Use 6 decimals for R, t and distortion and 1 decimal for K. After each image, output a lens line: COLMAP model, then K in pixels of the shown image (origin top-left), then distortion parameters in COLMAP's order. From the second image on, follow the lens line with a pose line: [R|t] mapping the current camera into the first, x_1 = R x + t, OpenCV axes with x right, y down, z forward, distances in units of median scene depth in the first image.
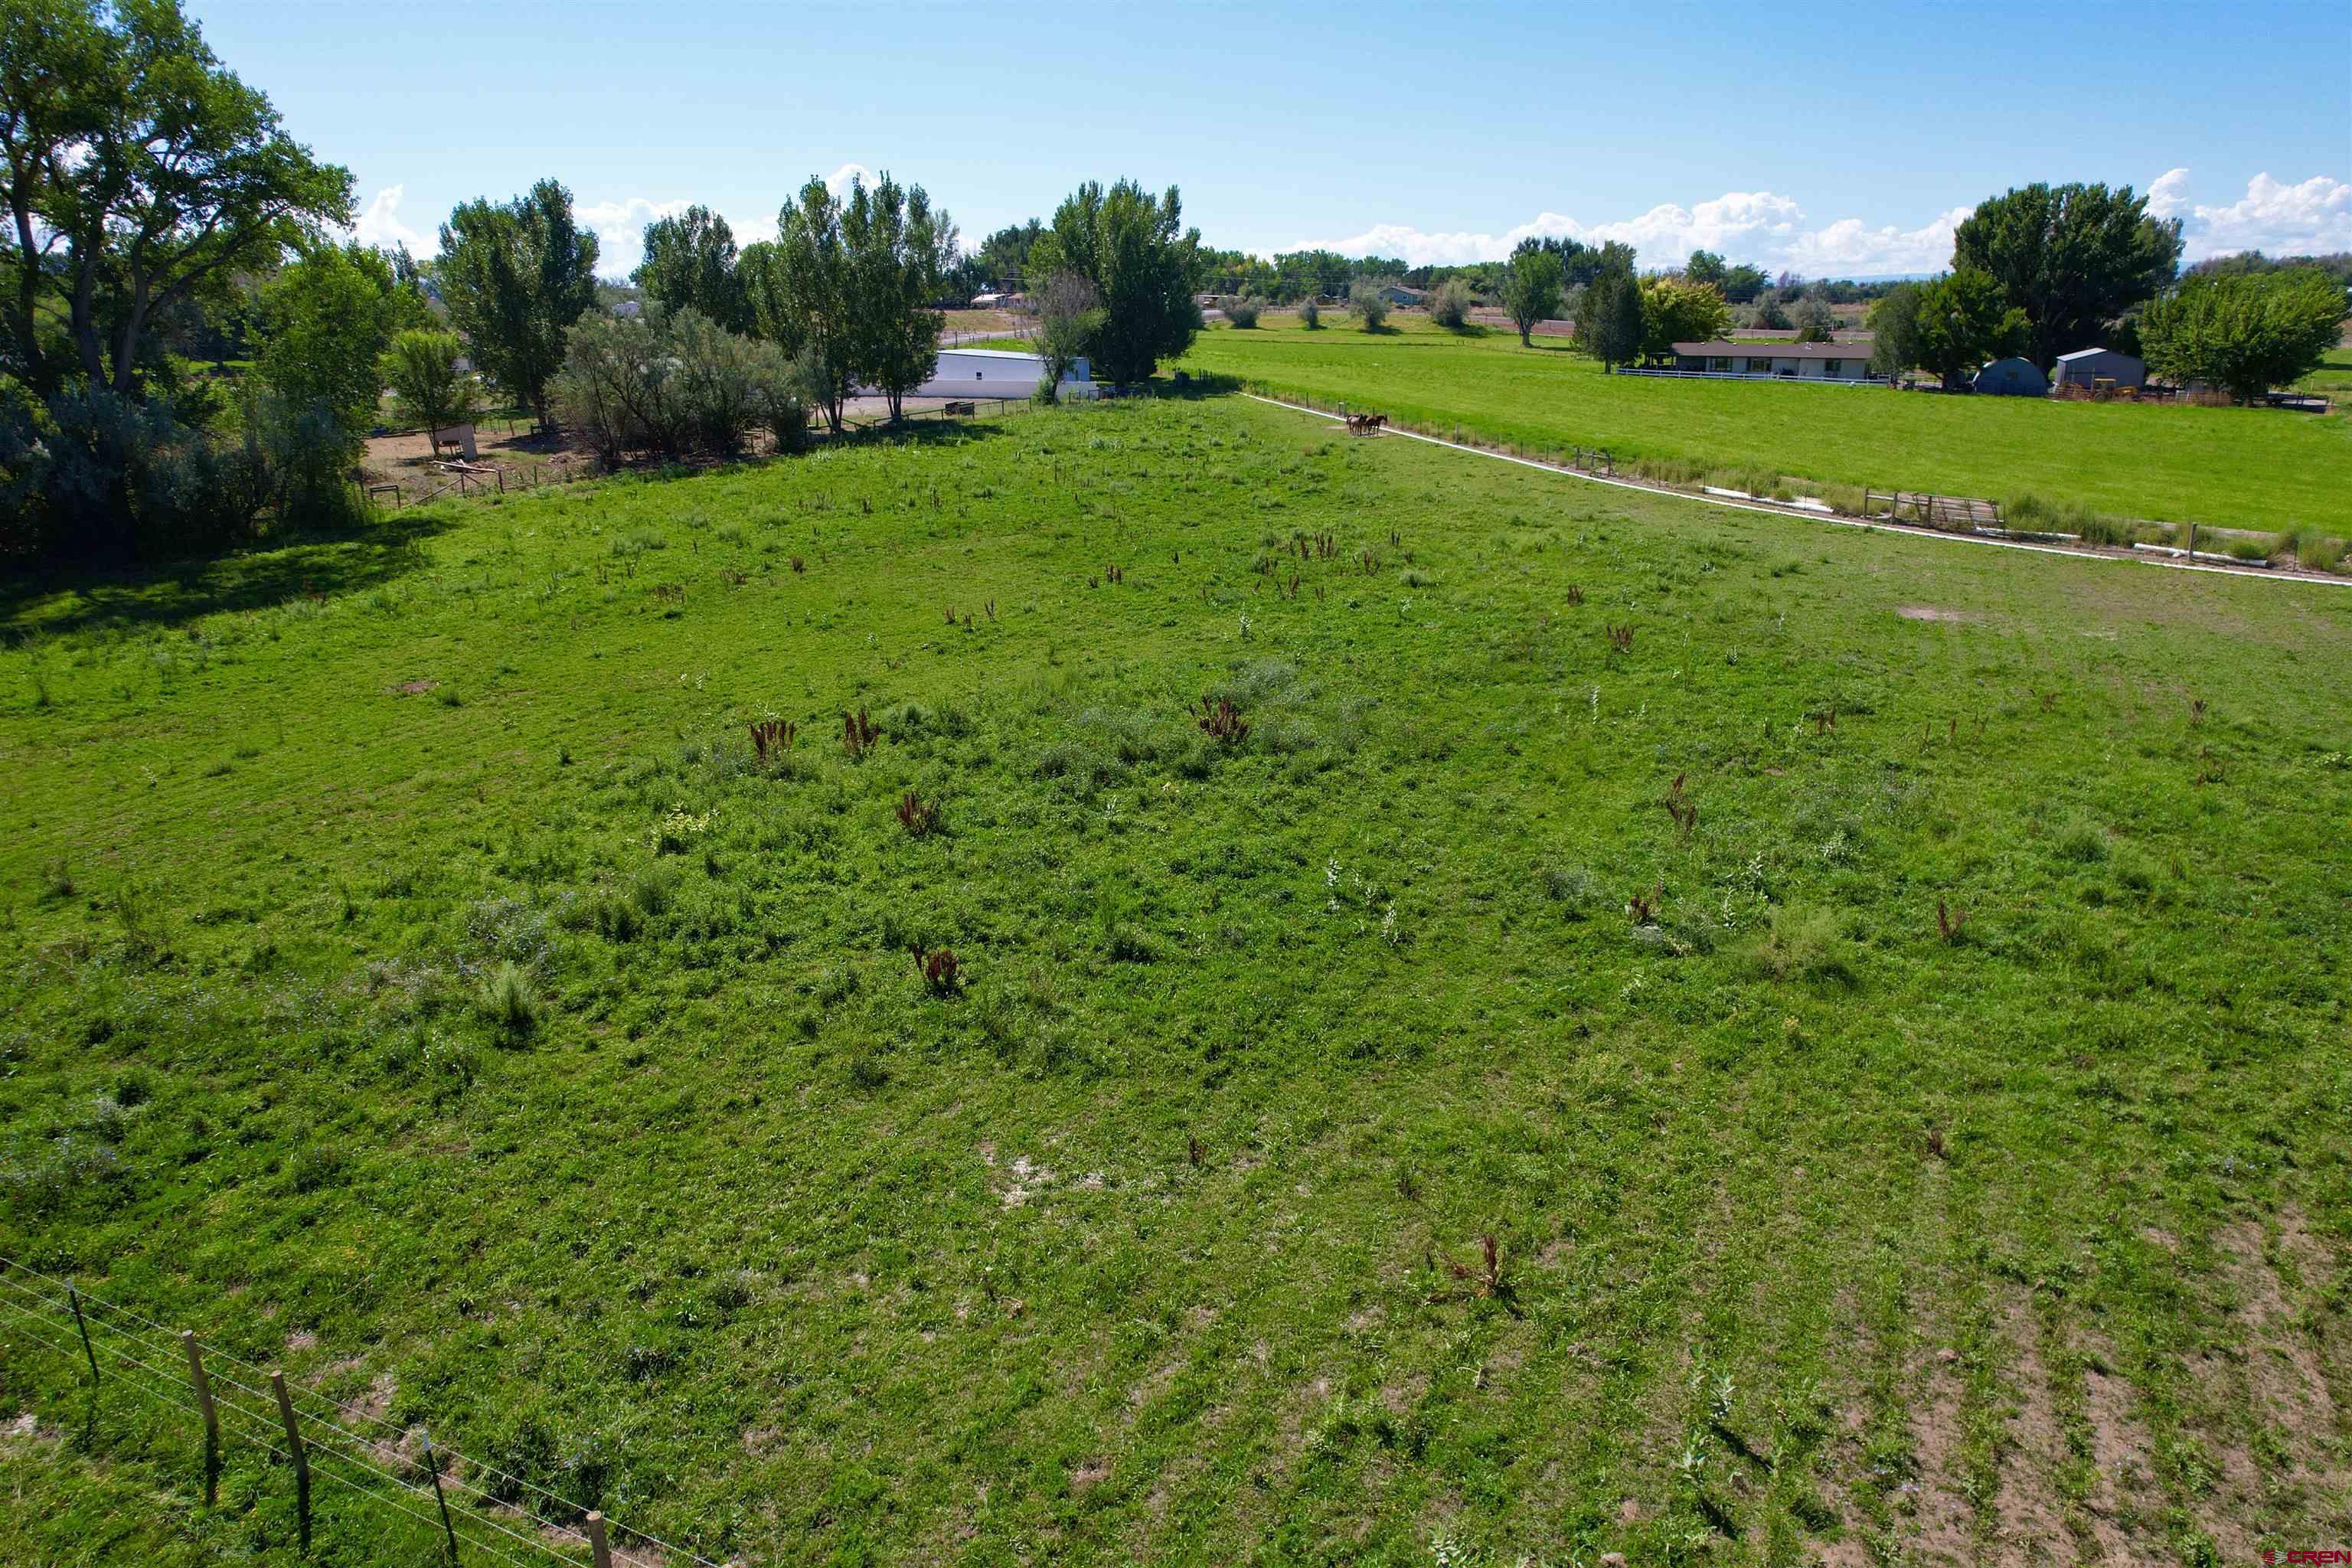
lens RADIAL K [[1487.7, 0, 1174.9], [0, 1487.7, 792.8], [0, 0, 1]] dist [-0.051843, 0.038178]
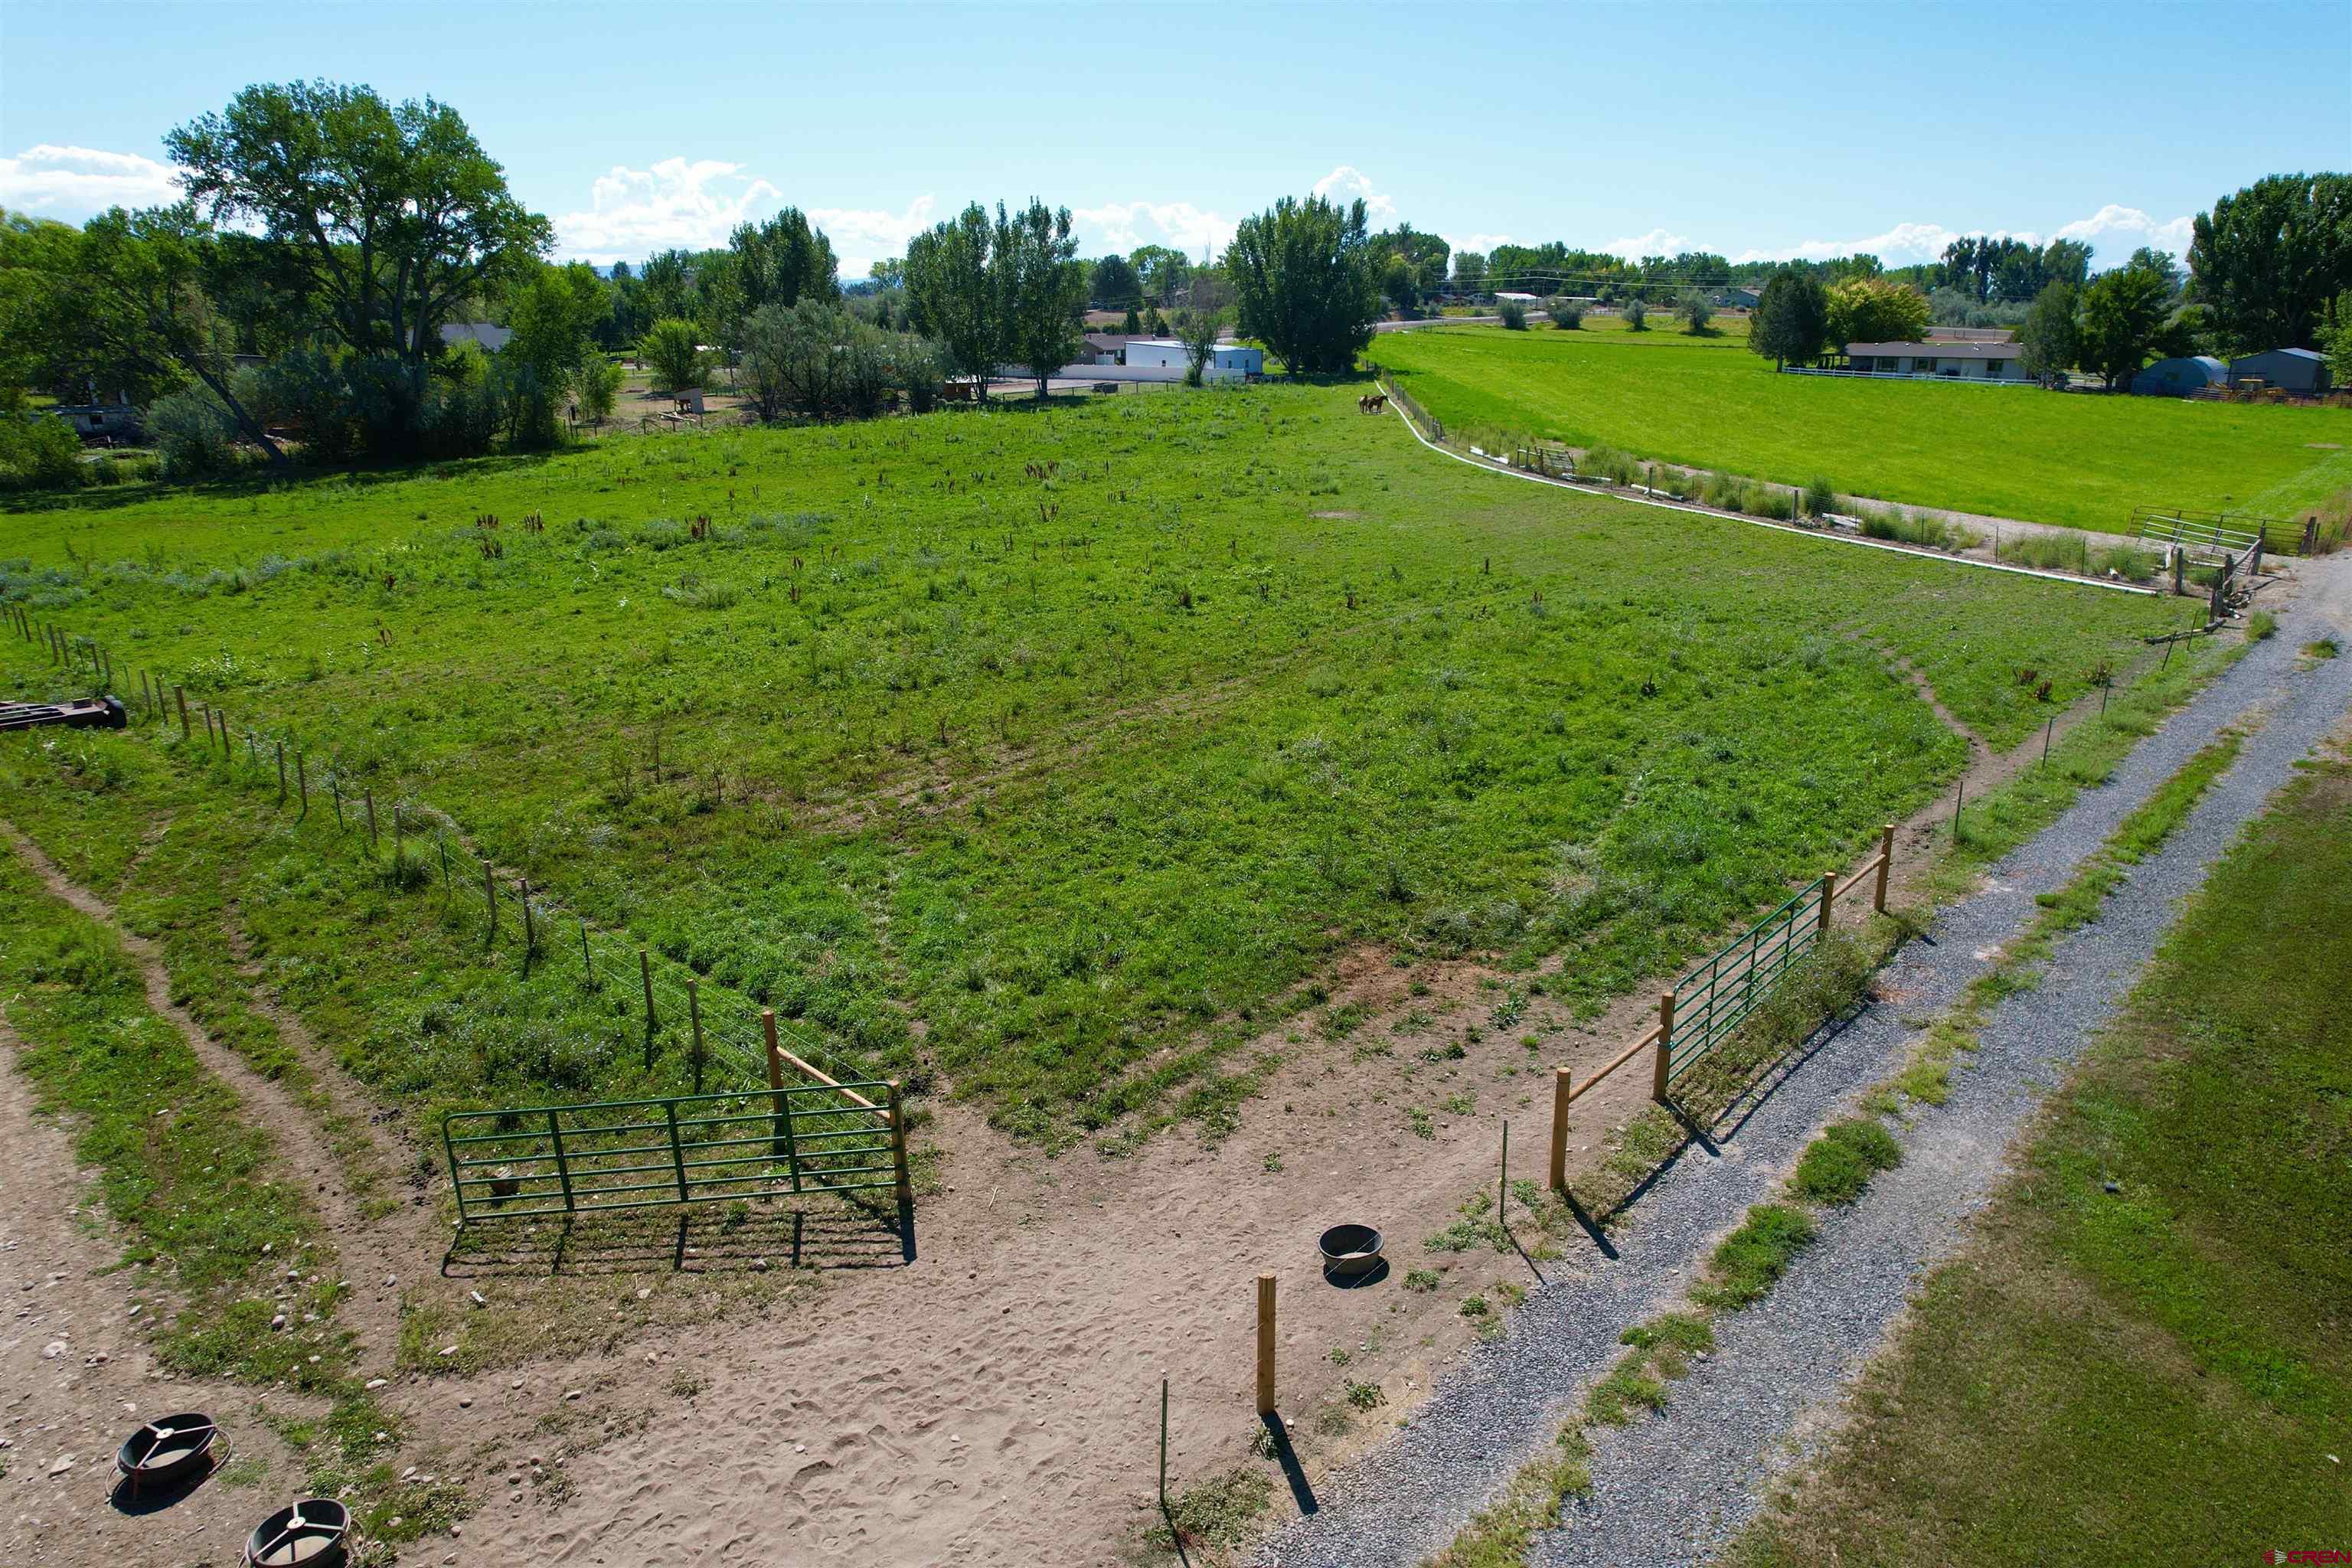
lens RADIAL K [[1487.7, 0, 1180.6], [0, 1487.7, 797.1], [0, 0, 1]] dist [-0.051843, 0.038178]
pose [[0.953145, 0.095684, -0.286984, 0.235892], [-0.095164, 0.995336, 0.015794, 0.041082], [0.287157, 0.012256, 0.957805, -0.119470]]
